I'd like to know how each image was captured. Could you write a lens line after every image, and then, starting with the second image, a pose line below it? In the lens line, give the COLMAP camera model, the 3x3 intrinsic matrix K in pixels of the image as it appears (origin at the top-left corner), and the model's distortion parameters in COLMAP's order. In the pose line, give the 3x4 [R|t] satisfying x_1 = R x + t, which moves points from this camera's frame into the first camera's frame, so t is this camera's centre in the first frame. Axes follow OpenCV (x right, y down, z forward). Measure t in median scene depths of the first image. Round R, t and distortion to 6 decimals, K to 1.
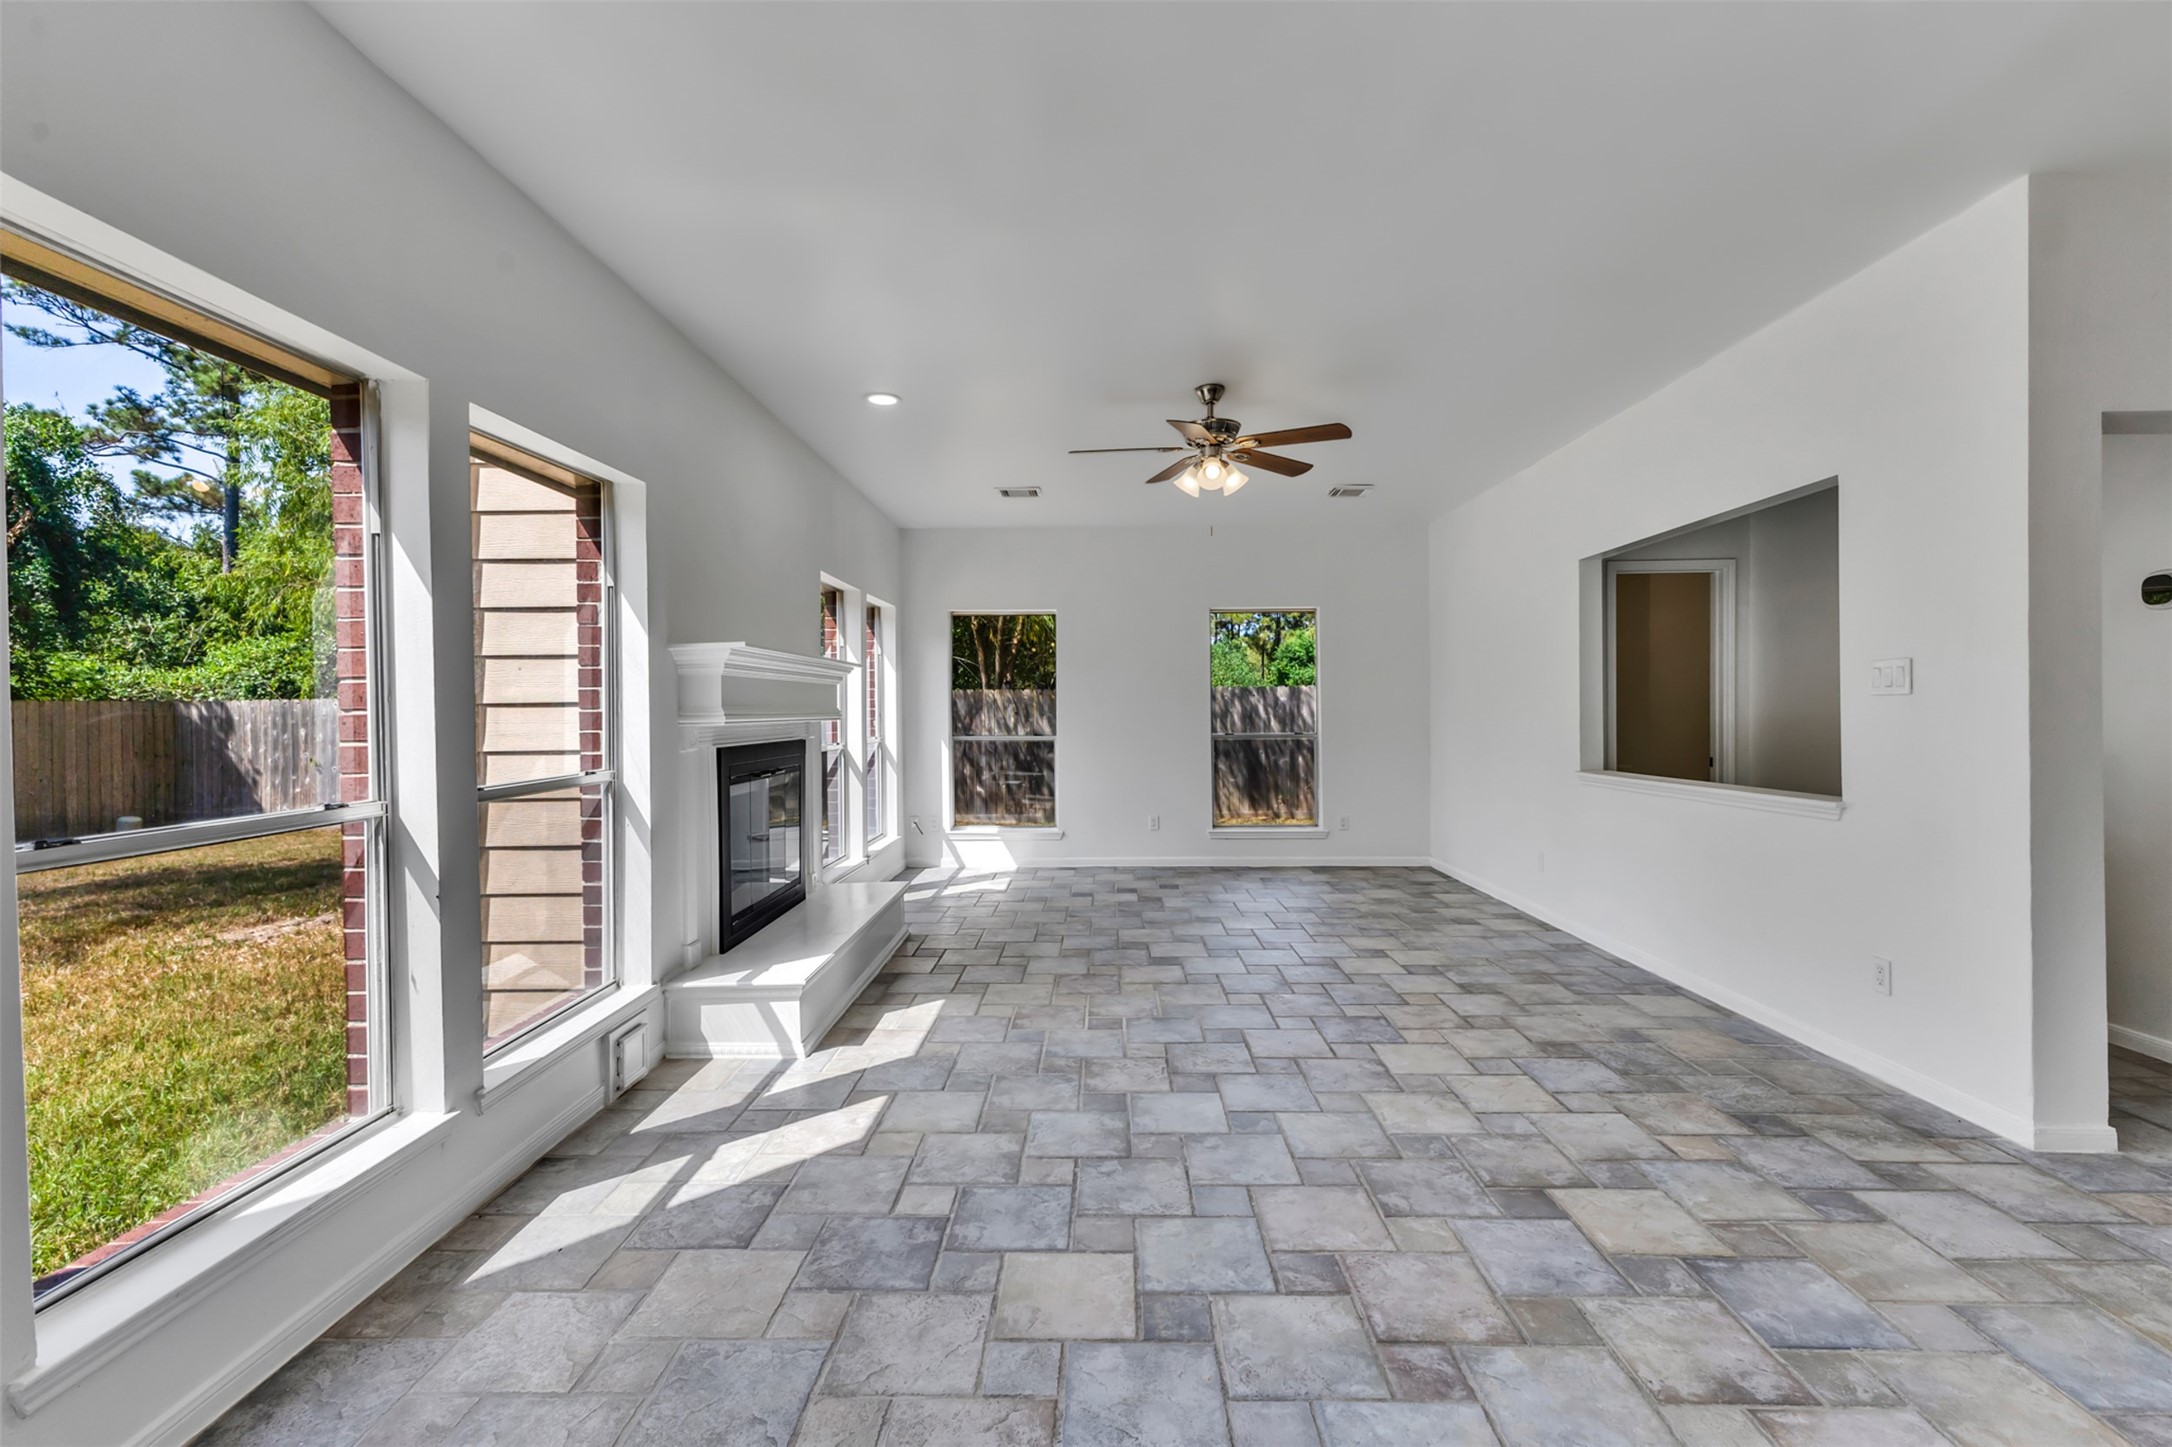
lens RADIAL K [[932.9, 0, 1087.5], [0, 932.9, 722.4], [0, 0, 1]] dist [0.014710, -0.002635]
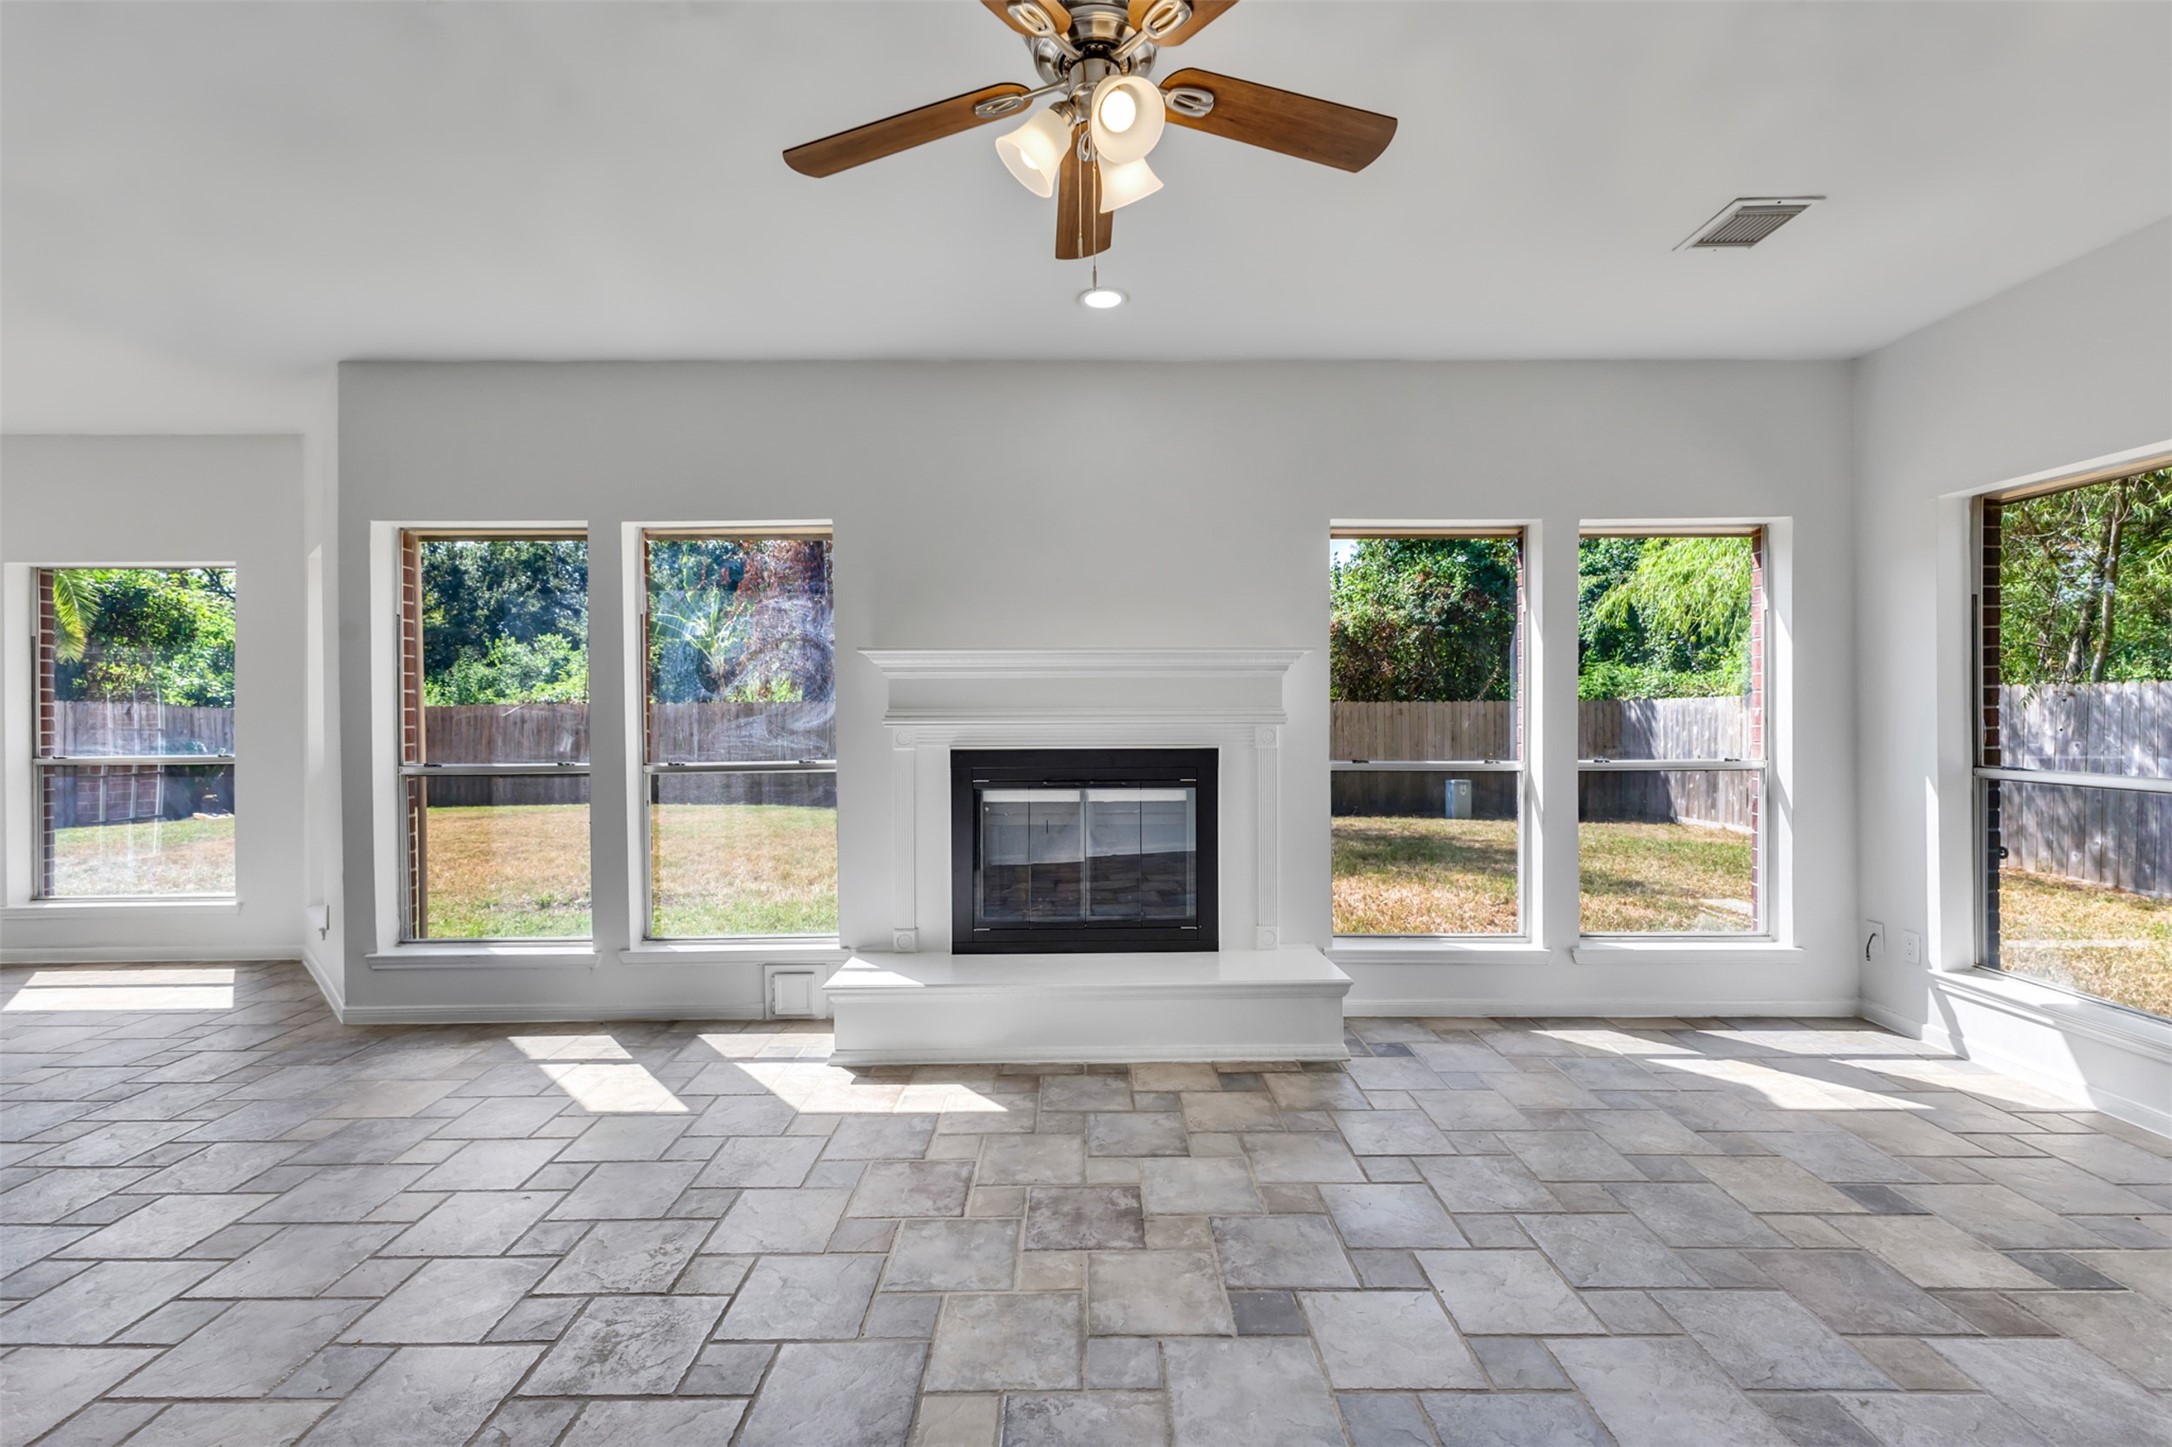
lens RADIAL K [[932.9, 0, 1084.5], [0, 932.9, 713.5], [0, 0, 1]] dist [0.014710, -0.002635]
pose [[0.020702, 0.003400, -0.999780, 0.661903], [-0.009450, 0.999950, 0.003205, -0.017859], [0.999741, 0.009382, 0.020733, 1.197291]]
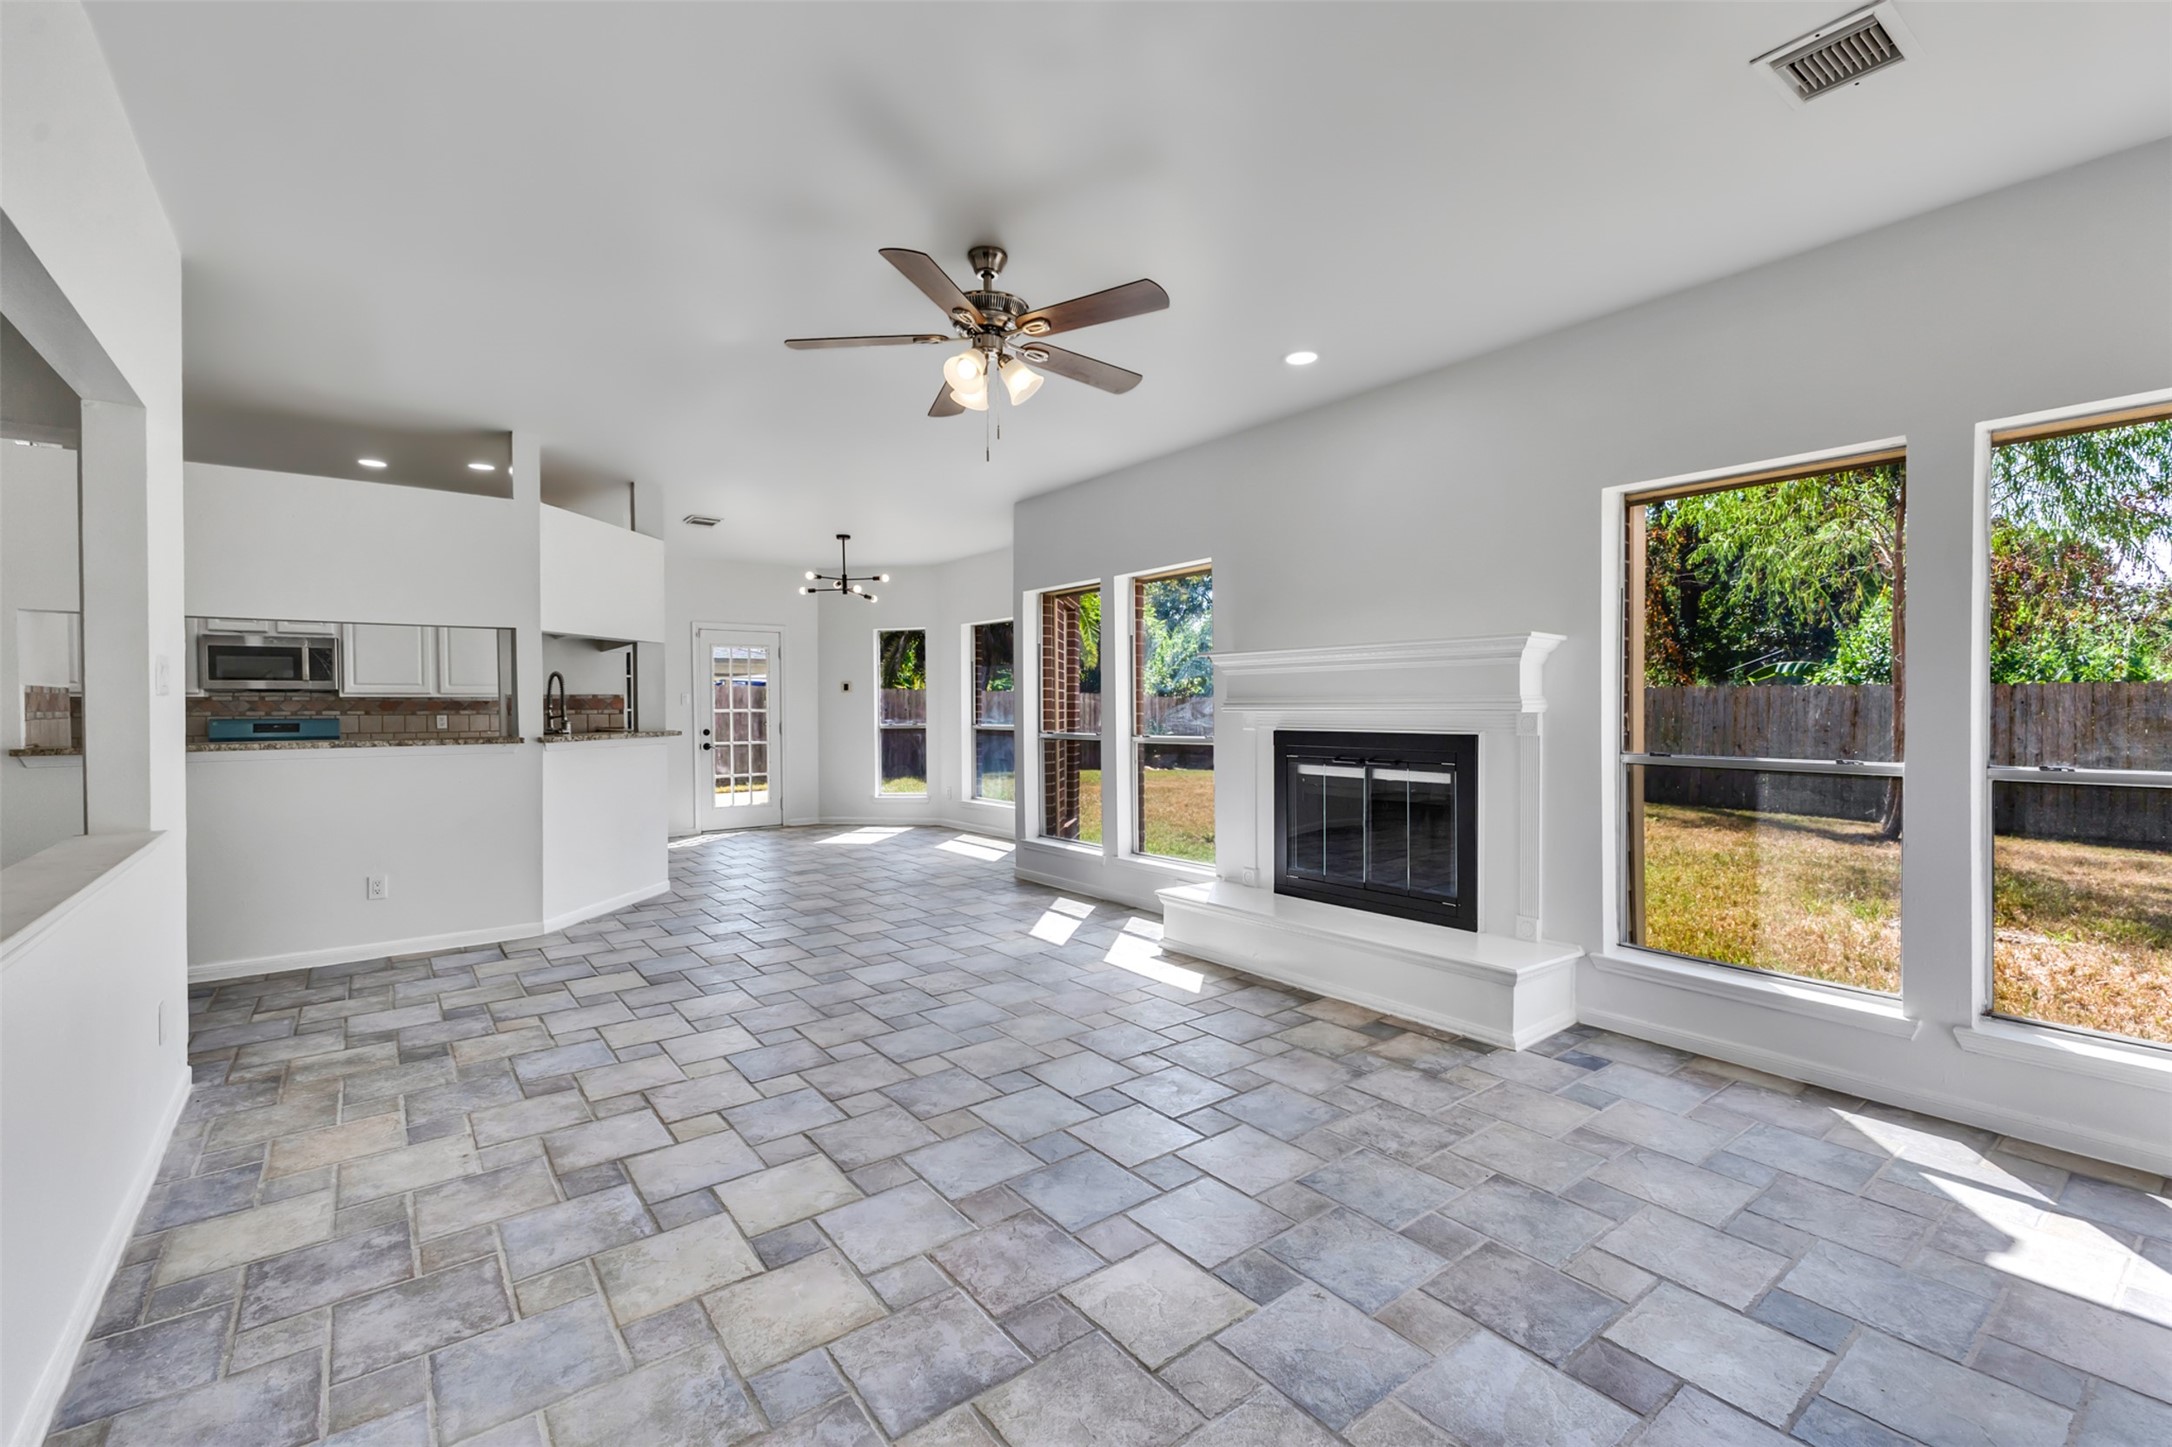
lens RADIAL K [[932.9, 0, 1087.5], [0, 932.9, 719.8], [0, 0, 1]] dist [0.014710, -0.002635]
pose [[-0.779799, 0.021249, -0.625670, 0.638360], [0.002103, 0.999507, 0.031324, -0.029408], [0.626027, 0.023110, -0.779459, 1.952472]]
